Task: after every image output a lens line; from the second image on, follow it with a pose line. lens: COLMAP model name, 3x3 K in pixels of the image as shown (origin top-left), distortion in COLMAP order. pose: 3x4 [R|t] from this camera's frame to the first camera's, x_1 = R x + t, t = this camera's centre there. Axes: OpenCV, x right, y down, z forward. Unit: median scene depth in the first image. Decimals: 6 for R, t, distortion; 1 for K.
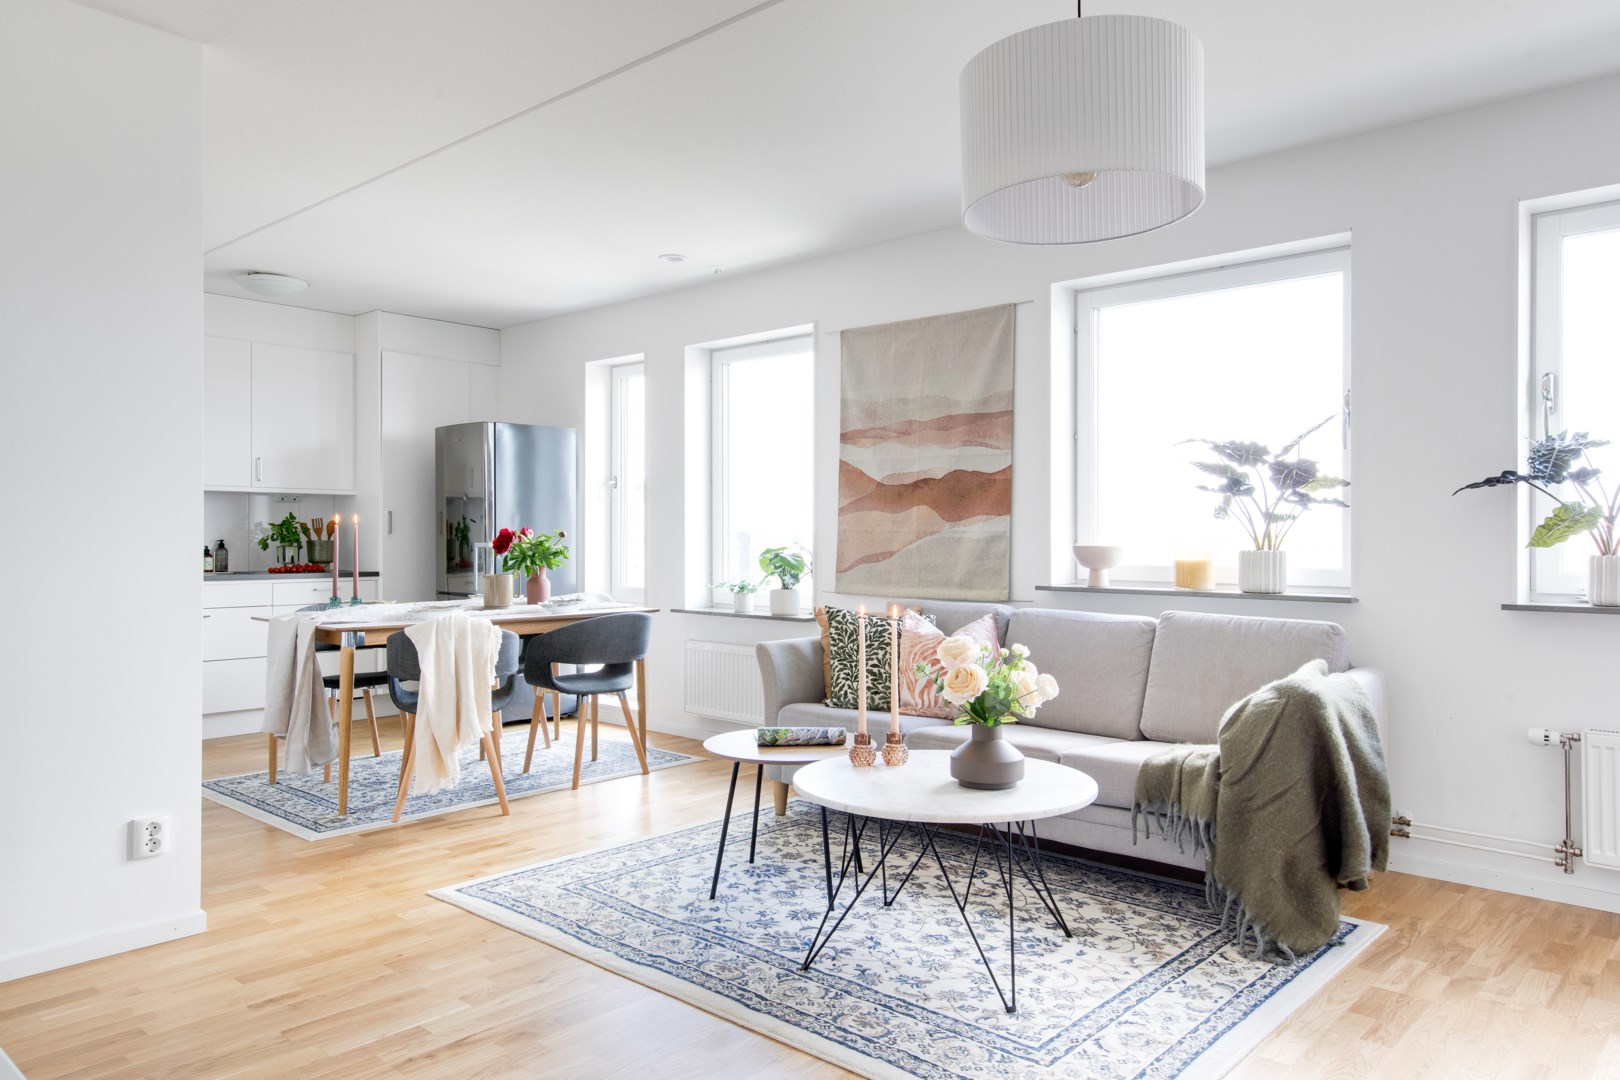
lens RADIAL K [[1092.3, 0, 814.0], [0, 1092.3, 548.1], [0, 0, 1]] dist [0.084293, -0.019313]
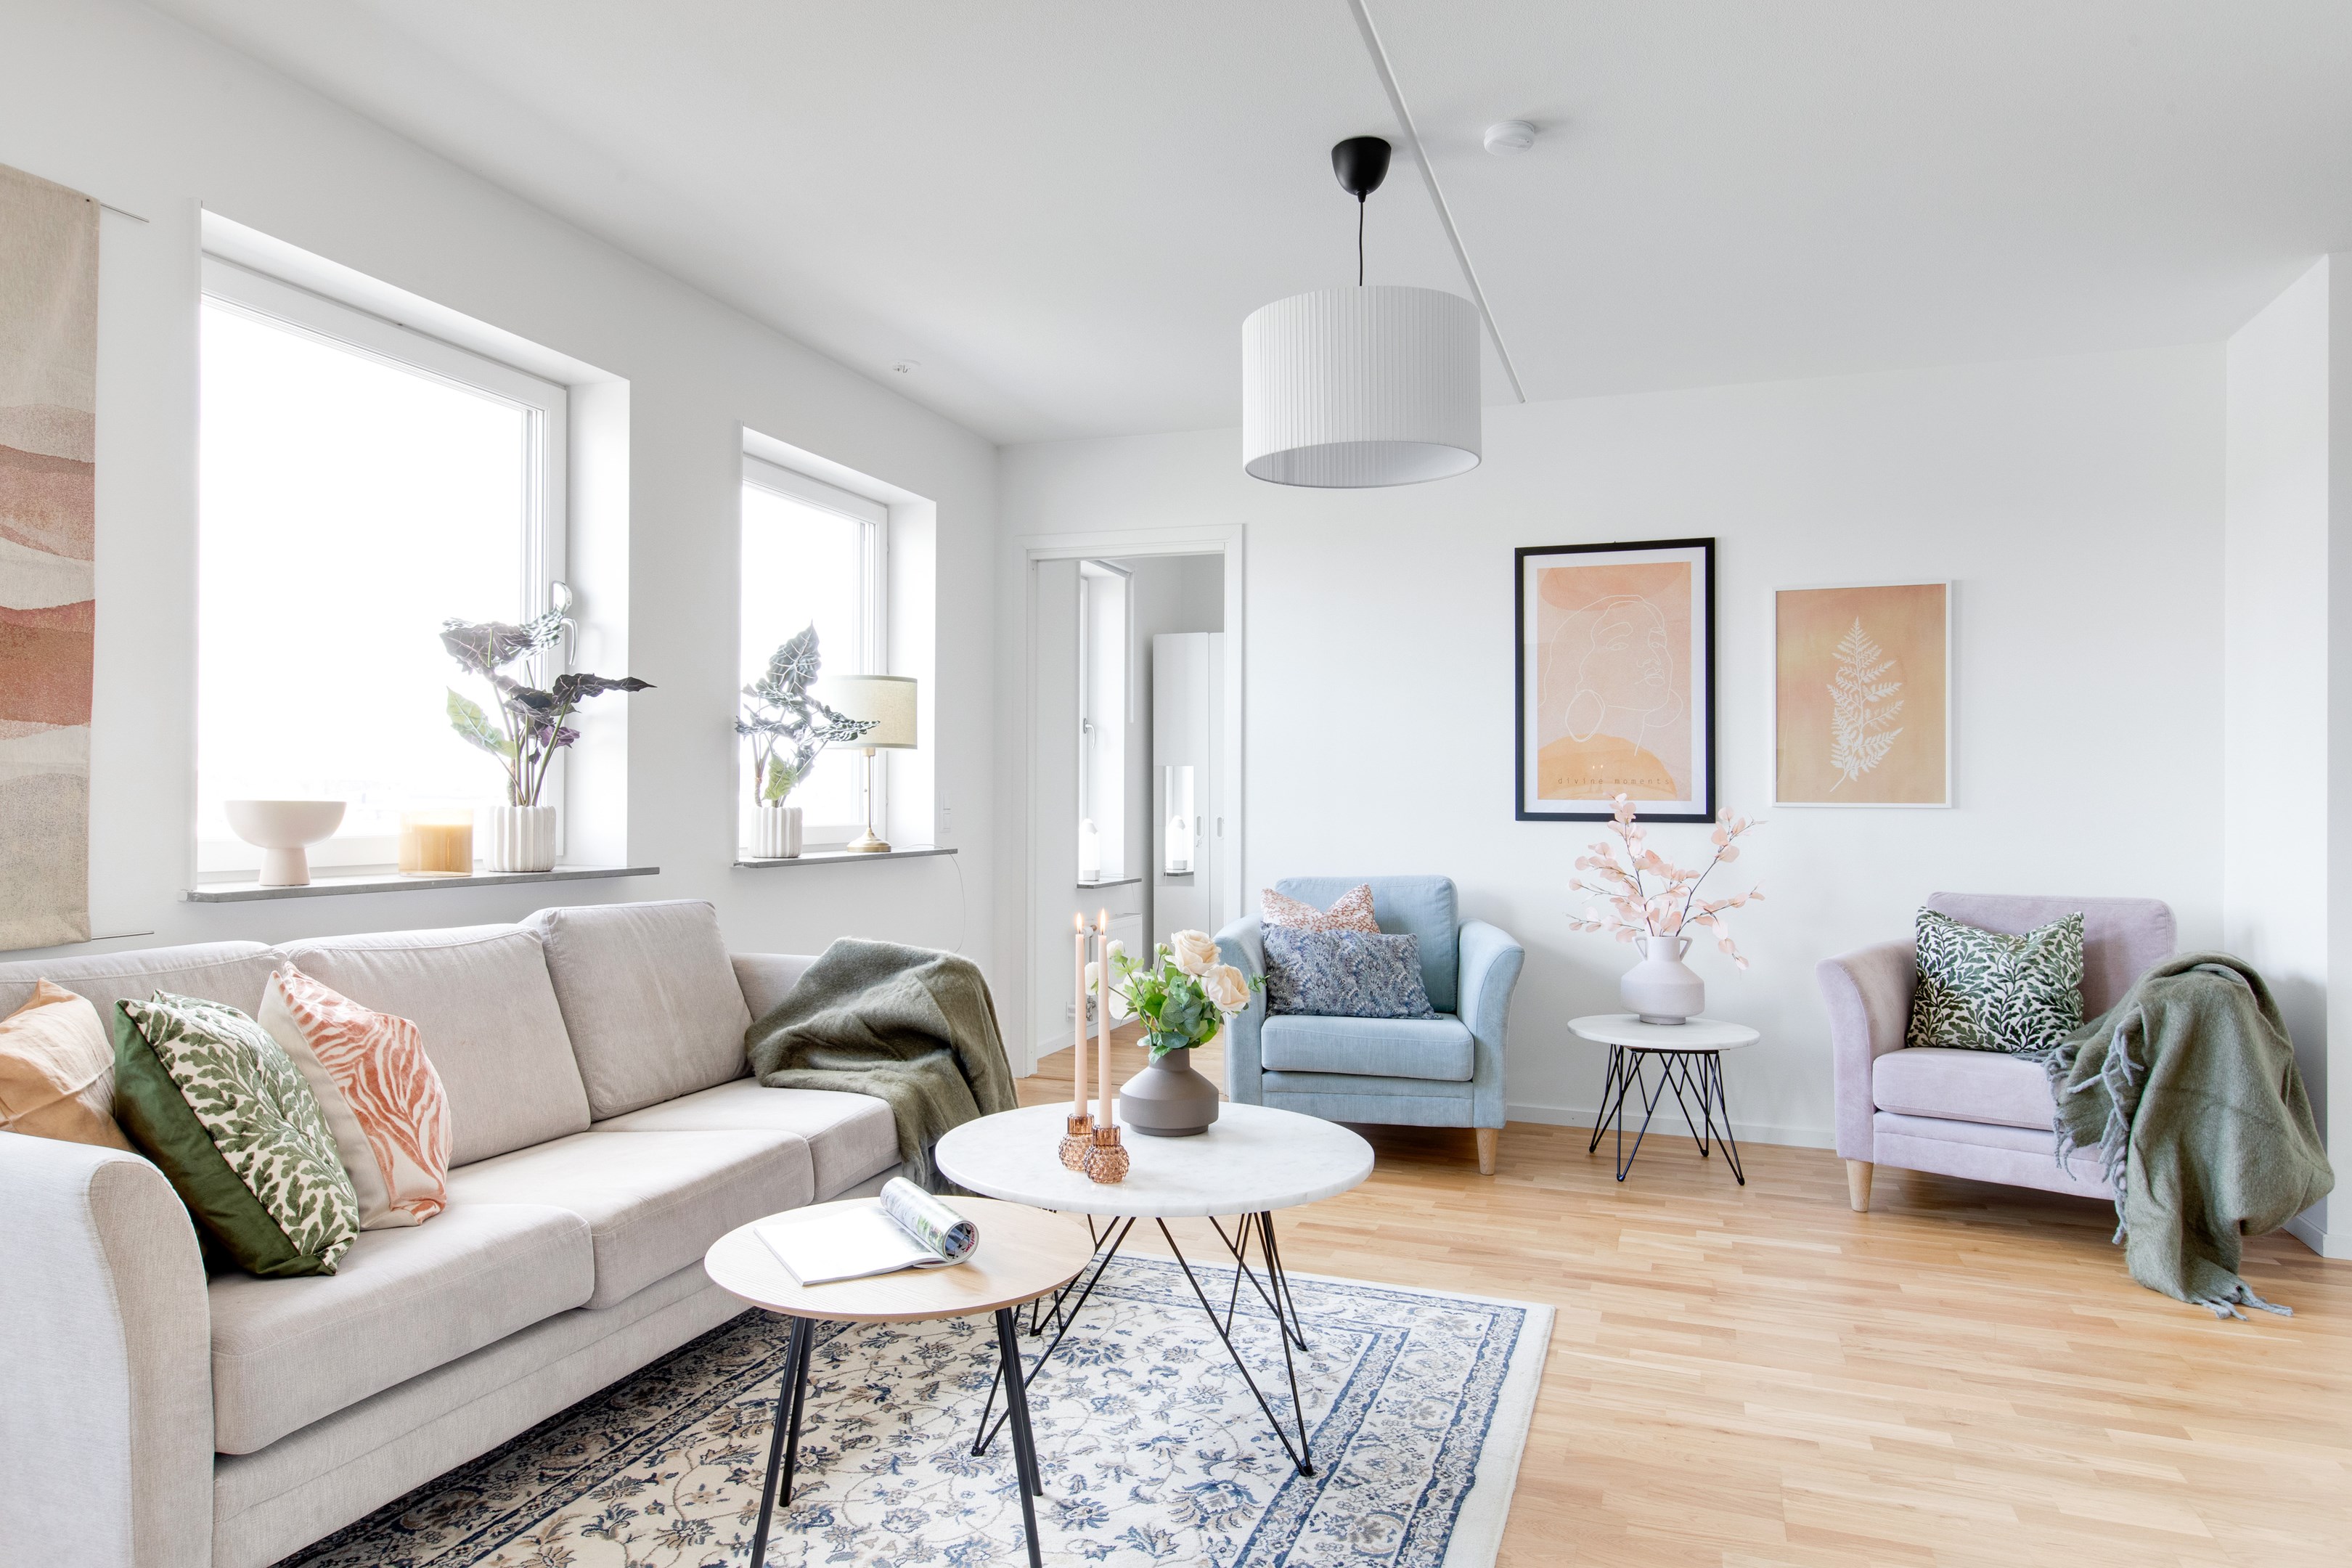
lens RADIAL K [[1509.2, 0, 1106.9], [0, 1509.2, 790.4], [0, 0, 1]] dist [-0.003002, 0.006417]
pose [[-0.350487, -0.002419, 0.936564, -0.431092], [-0.001180, 0.999997, 0.002141, -0.007138], [-0.936567, -0.000355, -0.350489, 0.780986]]
